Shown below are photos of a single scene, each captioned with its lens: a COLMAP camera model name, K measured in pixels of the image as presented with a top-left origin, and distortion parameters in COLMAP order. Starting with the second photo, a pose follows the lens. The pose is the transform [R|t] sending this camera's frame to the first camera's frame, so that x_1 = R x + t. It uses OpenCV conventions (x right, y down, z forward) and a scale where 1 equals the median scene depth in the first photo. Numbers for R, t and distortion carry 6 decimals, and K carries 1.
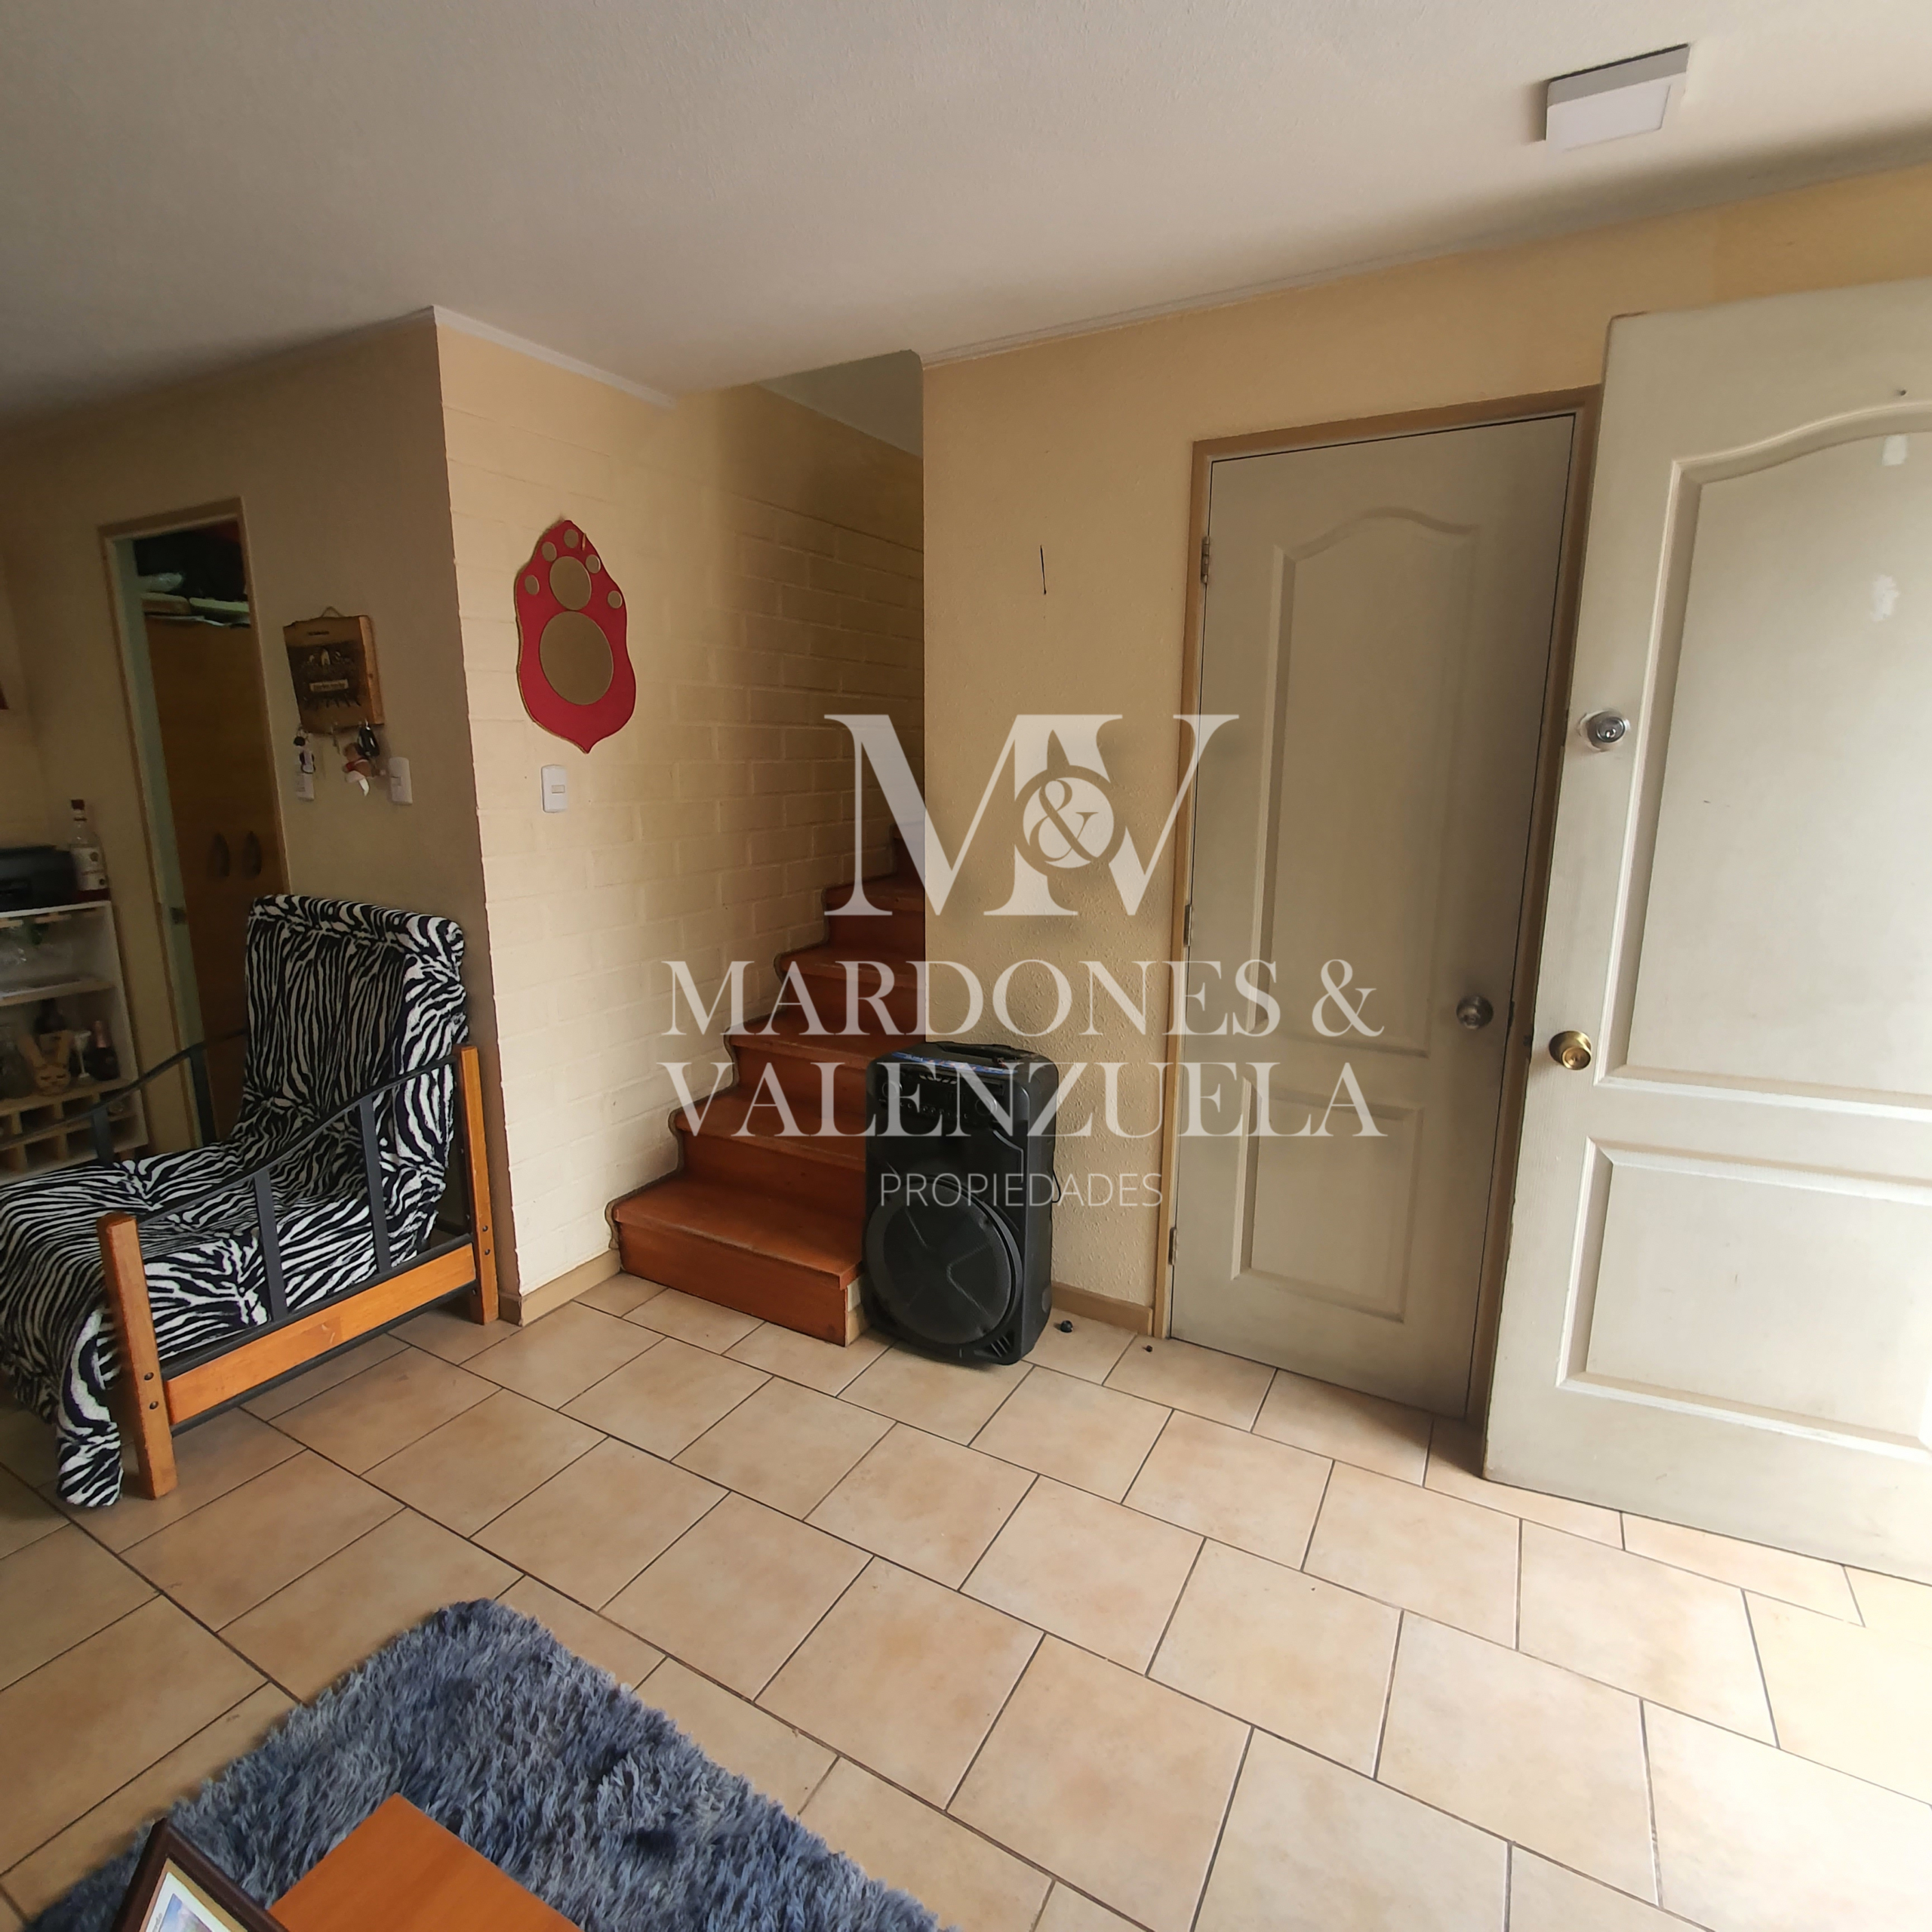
lens RADIAL K [[1039.0, 0, 964.3], [0, 1039.0, 960.0], [0, 0, 1]] dist [-0.001374, -0.001457]
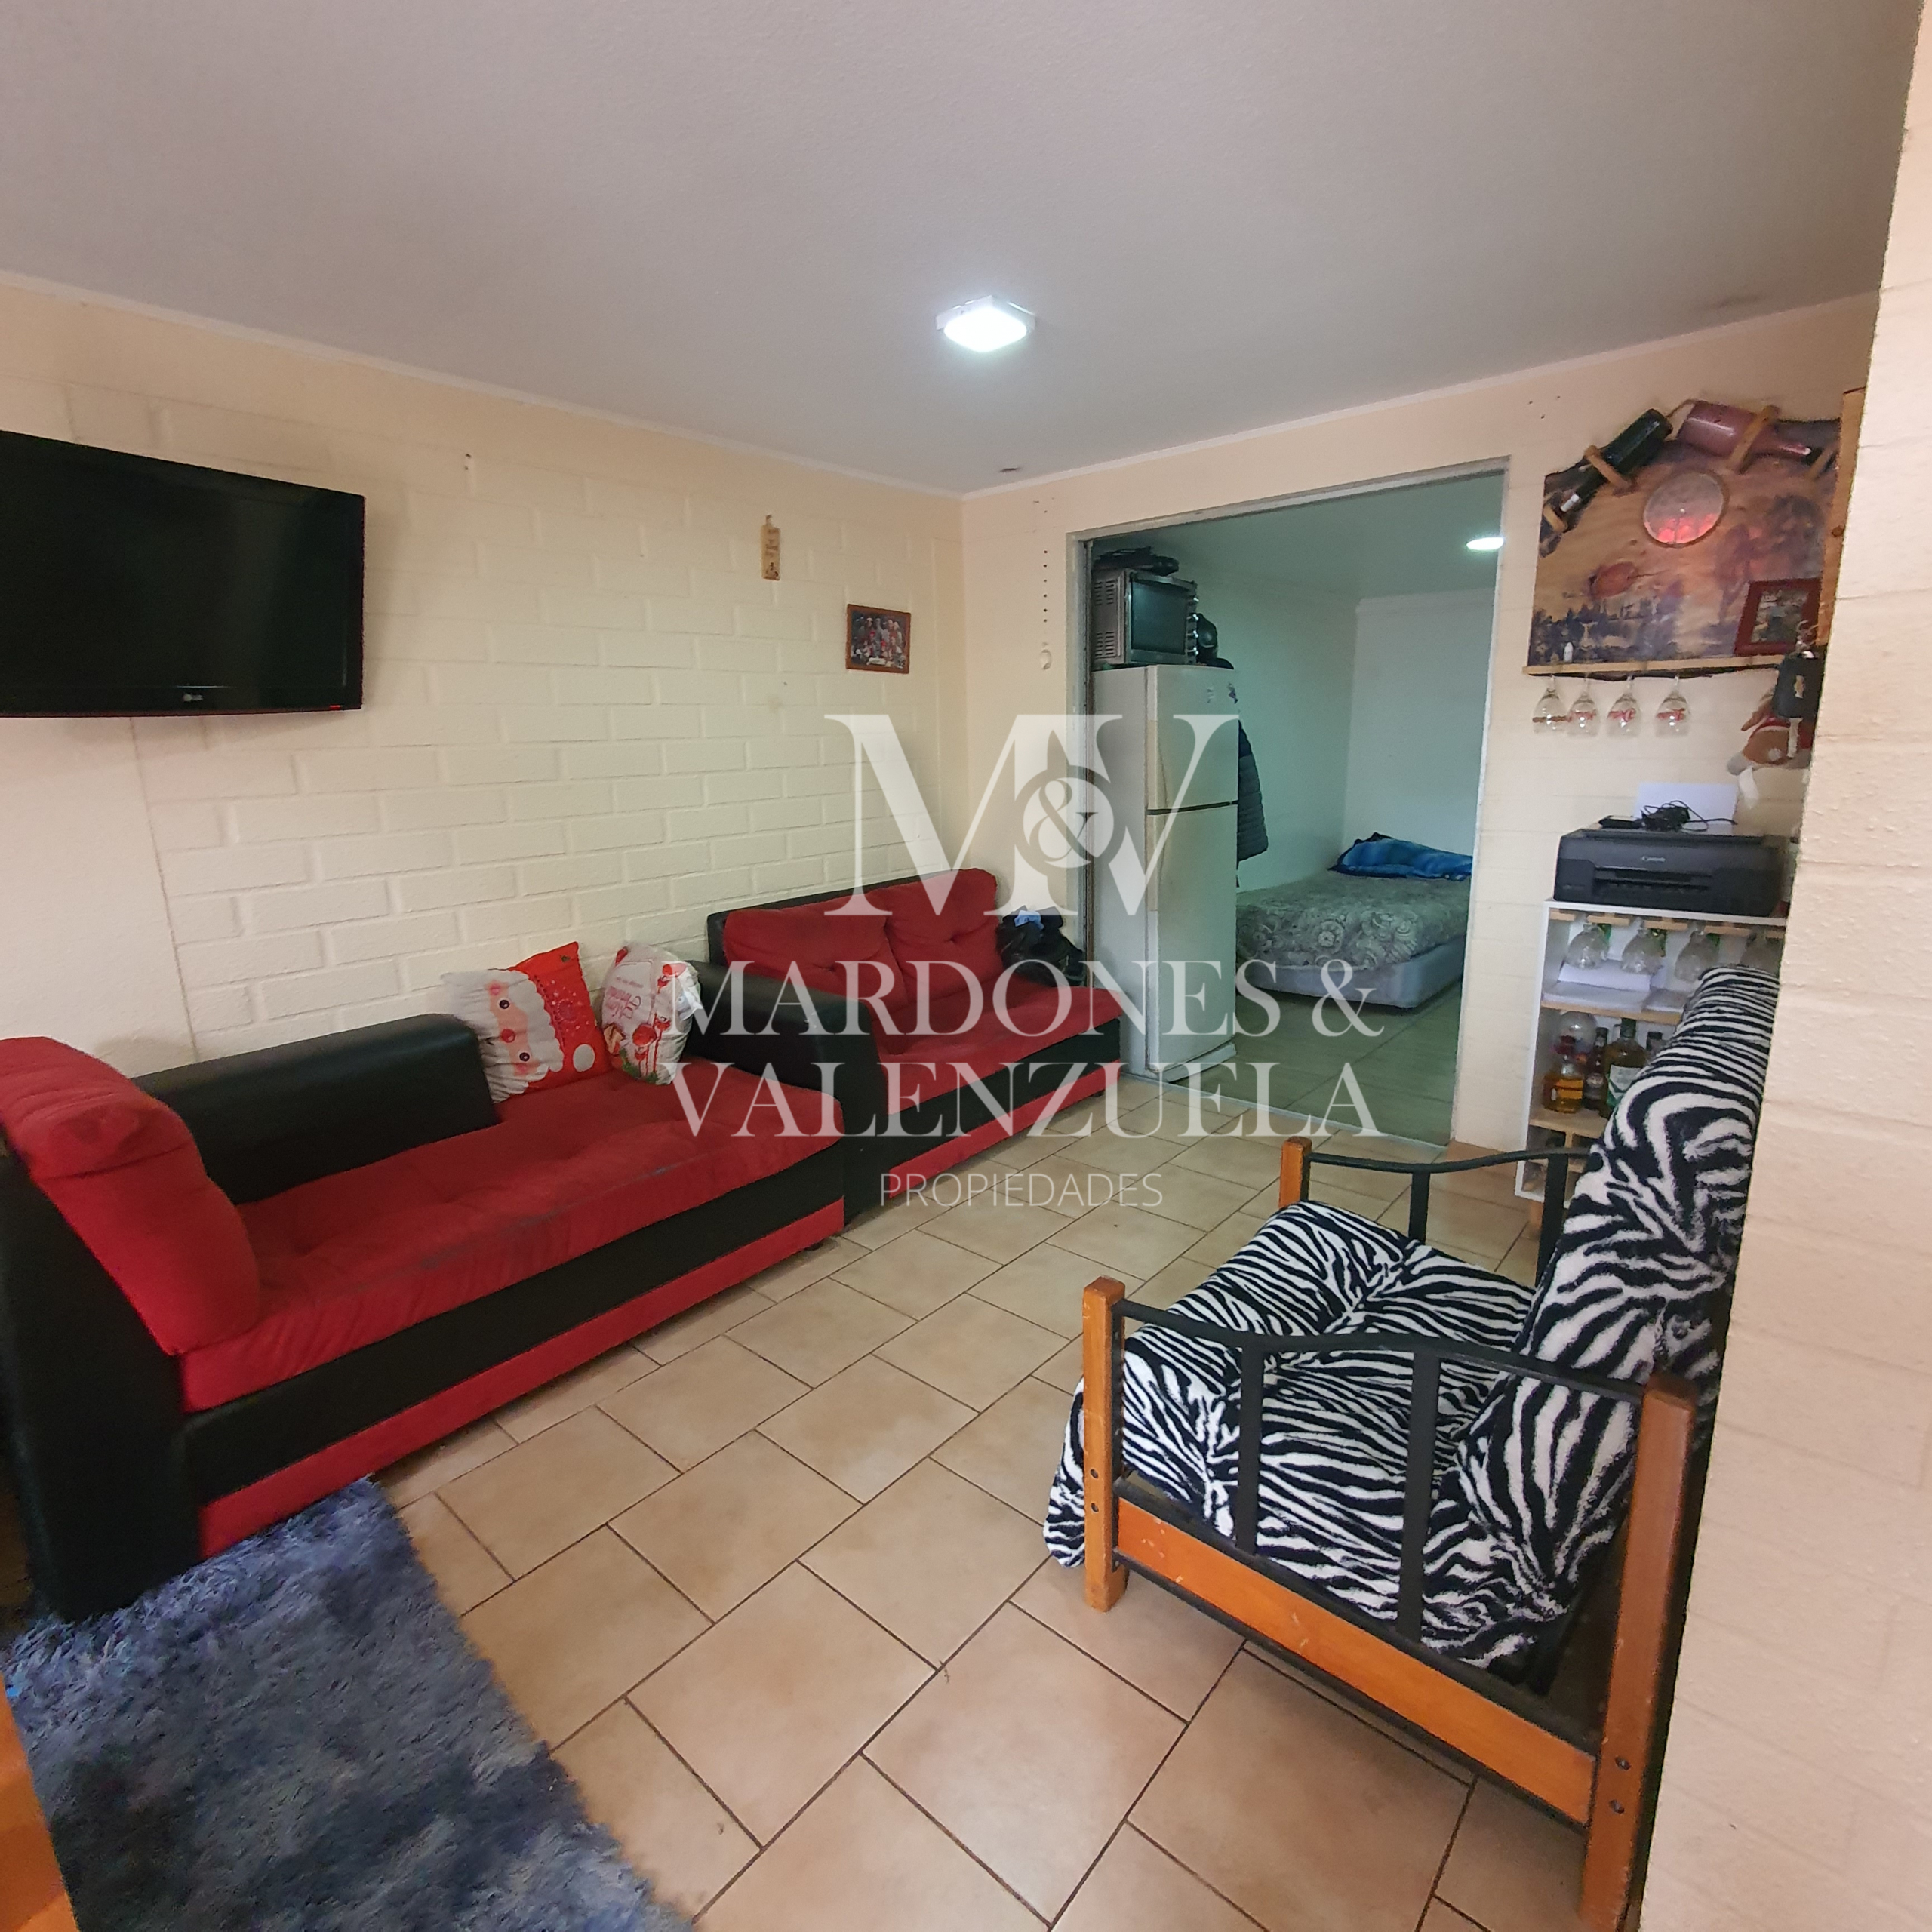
lens RADIAL K [[1039.0, 0, 936.5], [0, 1039.0, 926.1], [0, 0, 1]] dist [-0.001374, -0.001457]
pose [[-0.218654, 0.190586, -0.957010, -0.032191], [-0.168226, 0.958695, 0.229357, -0.158373], [0.961192, 0.211144, -0.177561, 0.762064]]
